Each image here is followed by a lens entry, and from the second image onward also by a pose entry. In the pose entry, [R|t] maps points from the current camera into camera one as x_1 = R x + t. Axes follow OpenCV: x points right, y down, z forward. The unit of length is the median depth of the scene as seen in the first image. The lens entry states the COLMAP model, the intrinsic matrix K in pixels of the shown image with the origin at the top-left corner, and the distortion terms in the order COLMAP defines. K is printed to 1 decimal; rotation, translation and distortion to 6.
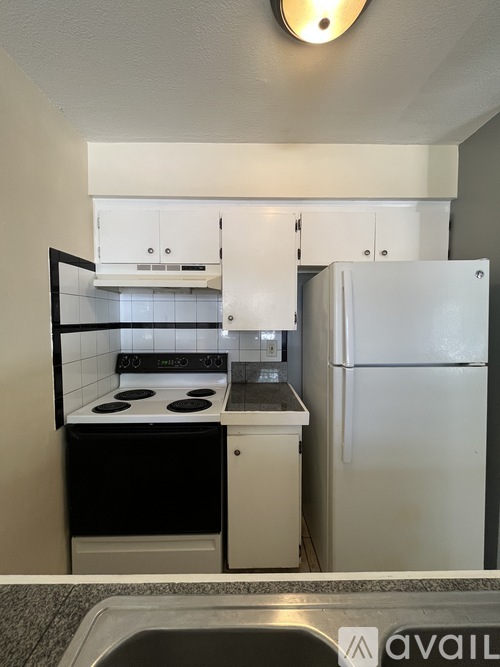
lens RADIAL K [[271.1, 0, 250.2], [0, 271.1, 332.8], [0, 0, 1]] dist [0.000124, -0.000001]
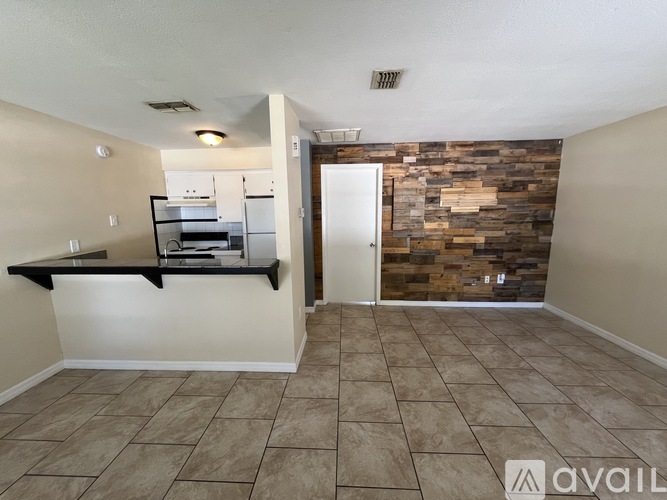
lens RADIAL K [[271.1, 0, 333.1], [0, 271.1, 249.9], [0, 0, 1]] dist [0.000124, -0.000001]
pose [[0.997841, -0.007966, -0.065187, 1.154247], [0.014488, 0.994862, 0.100197, 0.010873], [0.064054, -0.100926, 0.992830, -1.498530]]
